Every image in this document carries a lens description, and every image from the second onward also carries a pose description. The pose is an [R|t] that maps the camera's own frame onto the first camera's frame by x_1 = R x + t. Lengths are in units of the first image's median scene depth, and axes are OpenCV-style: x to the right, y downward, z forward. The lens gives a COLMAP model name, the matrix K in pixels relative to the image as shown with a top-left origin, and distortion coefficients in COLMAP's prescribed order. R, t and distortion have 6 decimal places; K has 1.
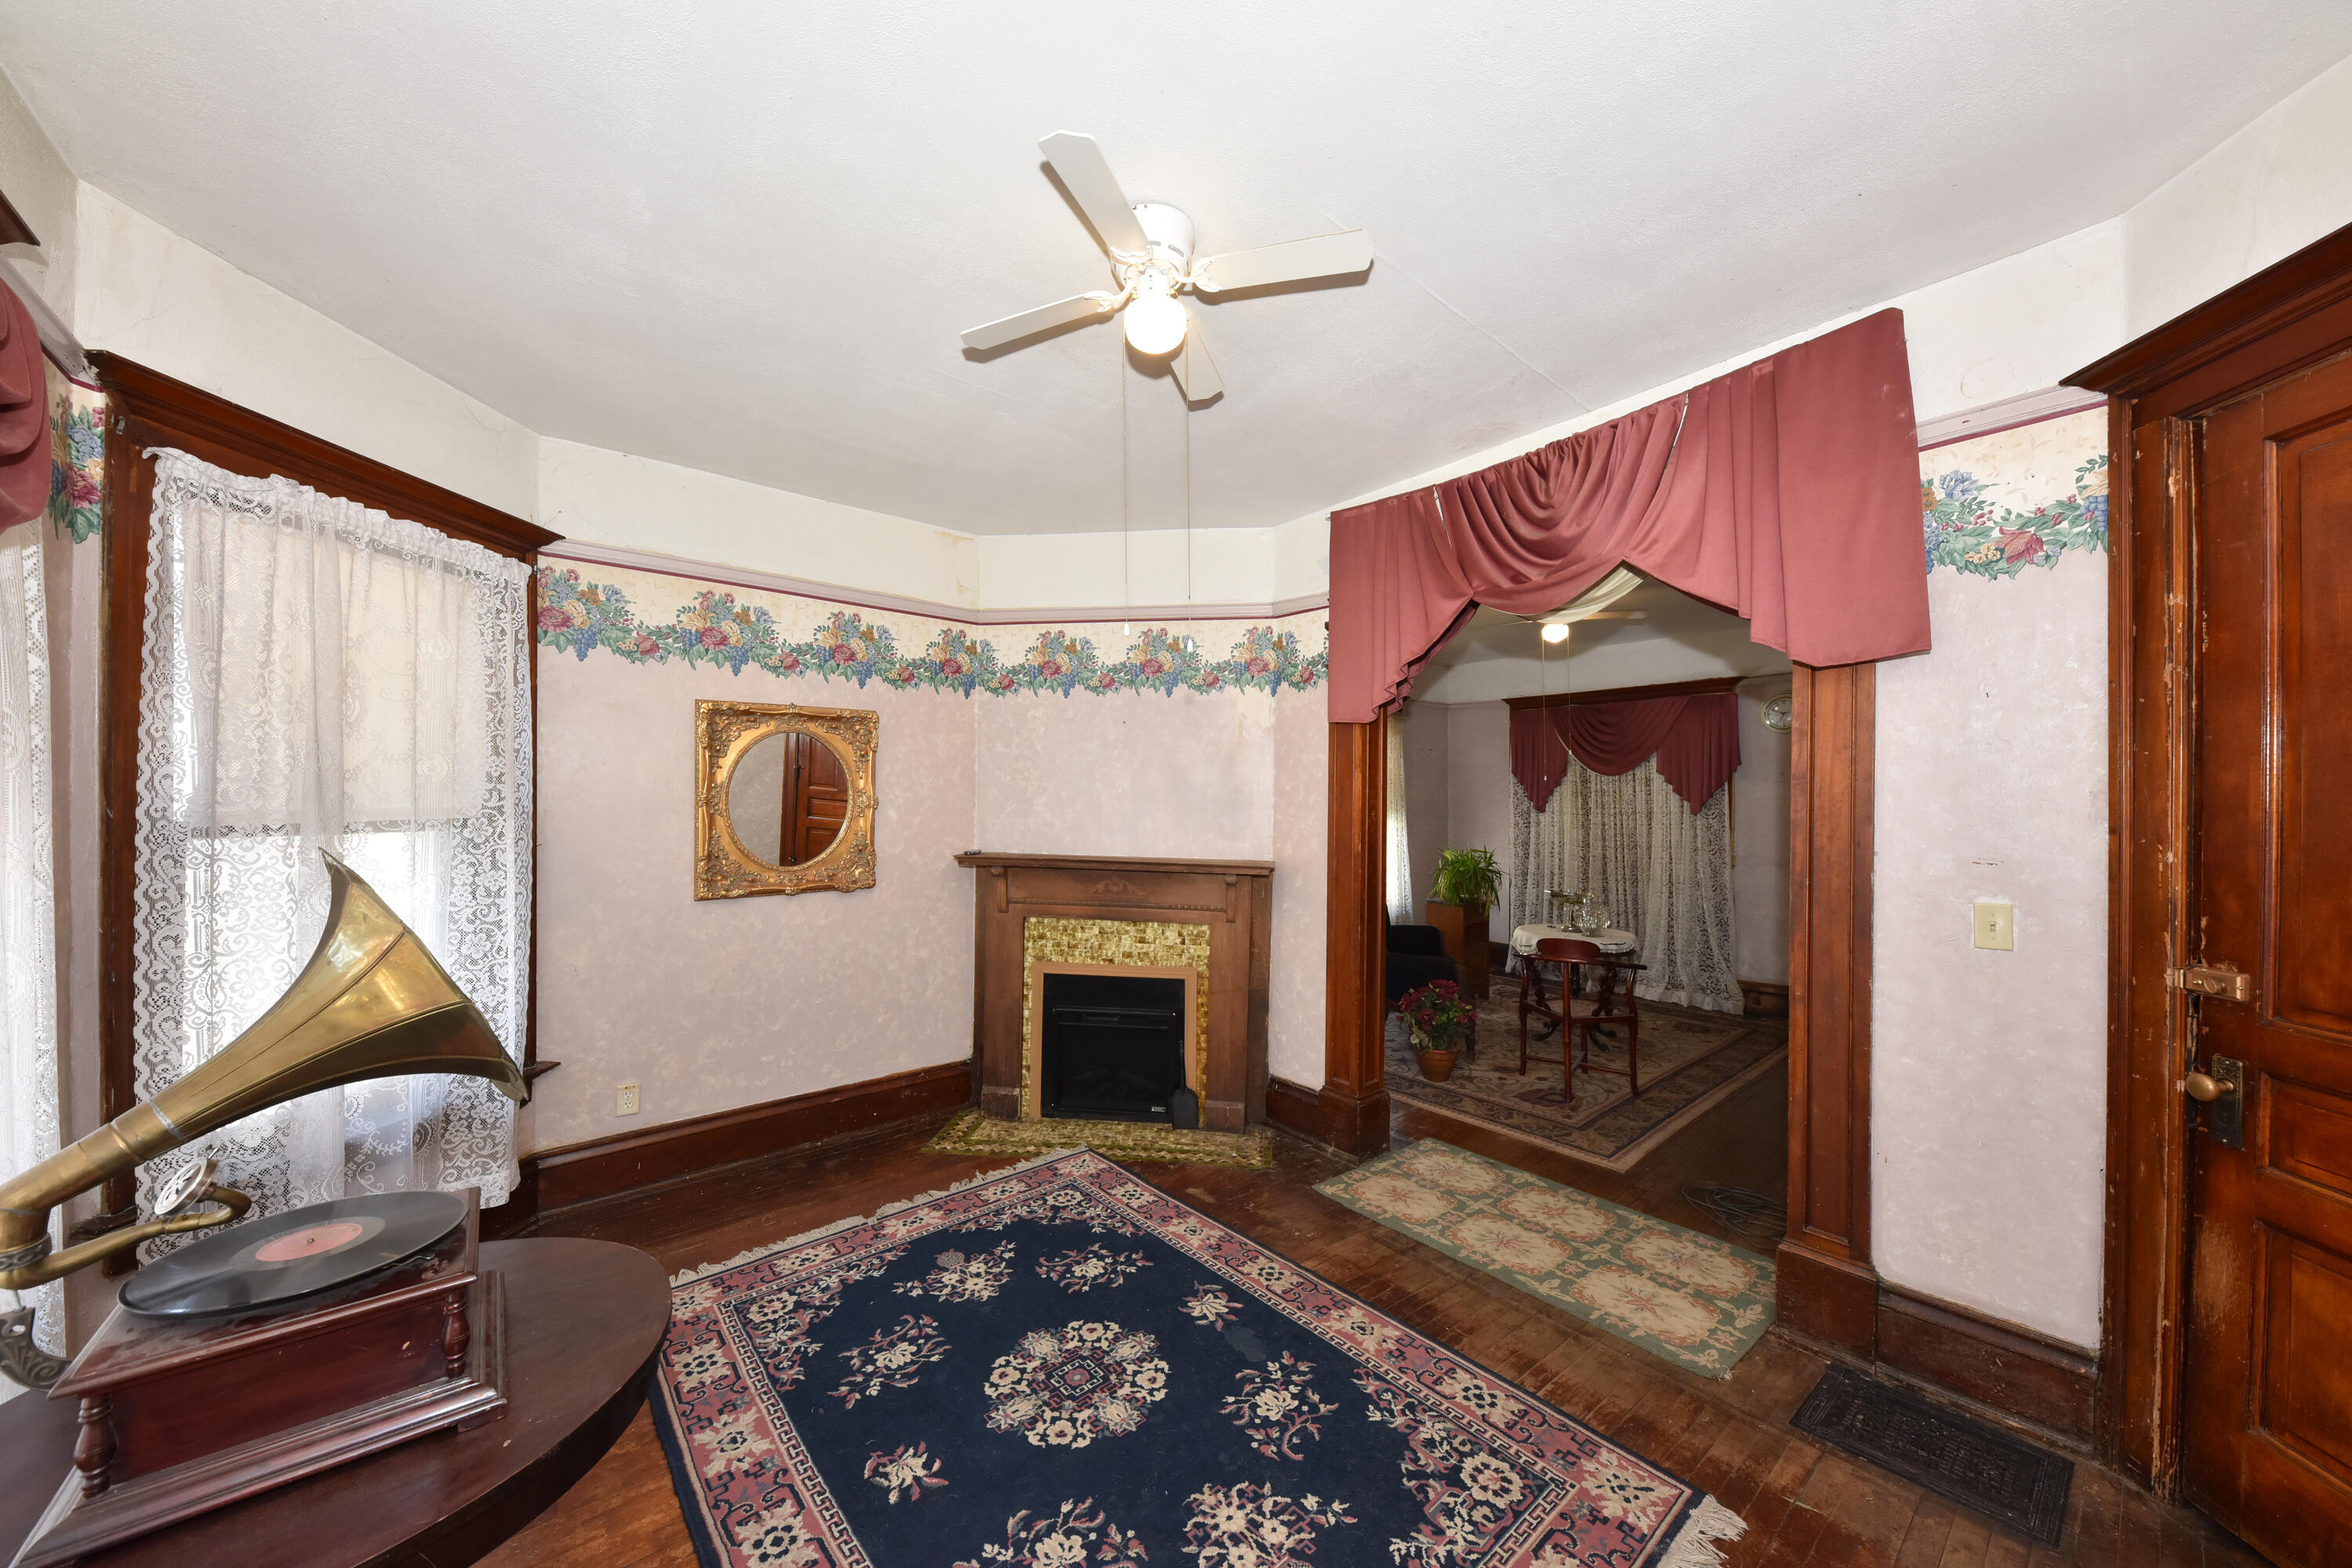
lens RADIAL K [[810.8, 0, 1174.0], [0, 810.8, 807.3], [0, 0, 1]] dist [0.010314, -0.000110]
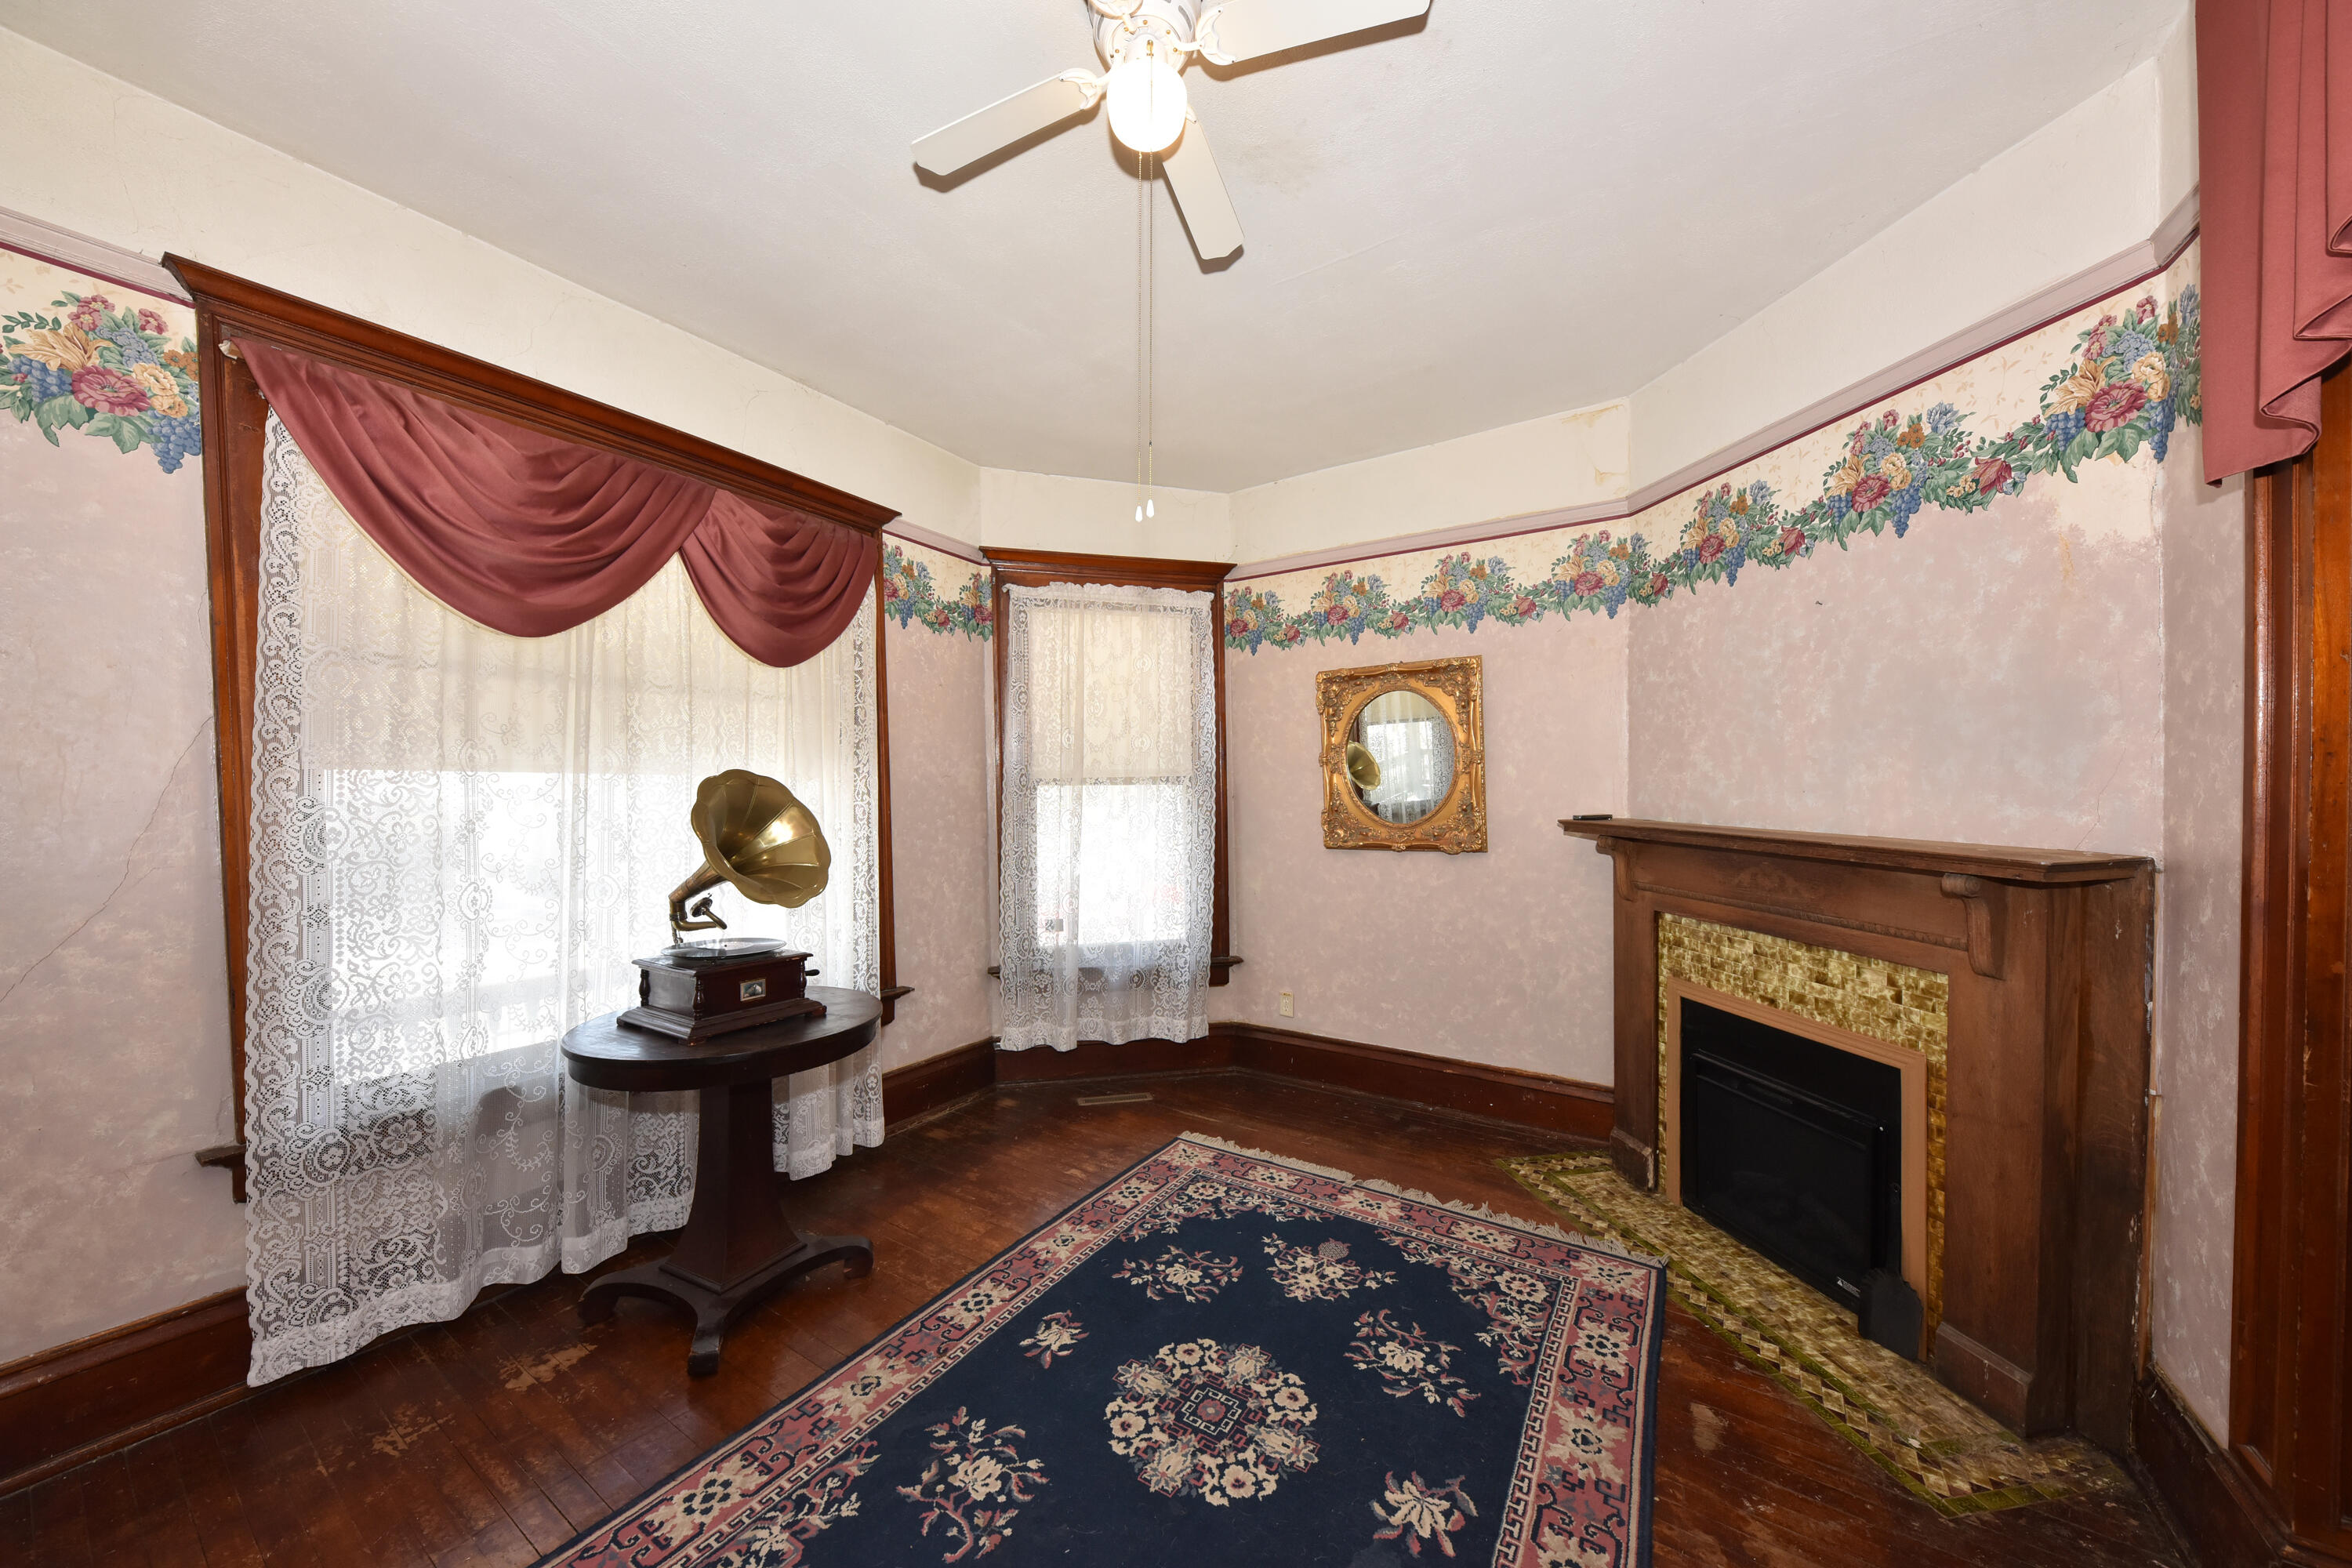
lens RADIAL K [[803.2, 0, 1180.4], [0, 803.2, 802.5], [0, 0, 1]] dist [0.014206, -0.007867]
pose [[0.302267, 0.009609, -0.953175, 0.391710], [0.001598, 0.999943, 0.010587, 0.035139], [0.953222, -0.004723, 0.302234, 0.424304]]
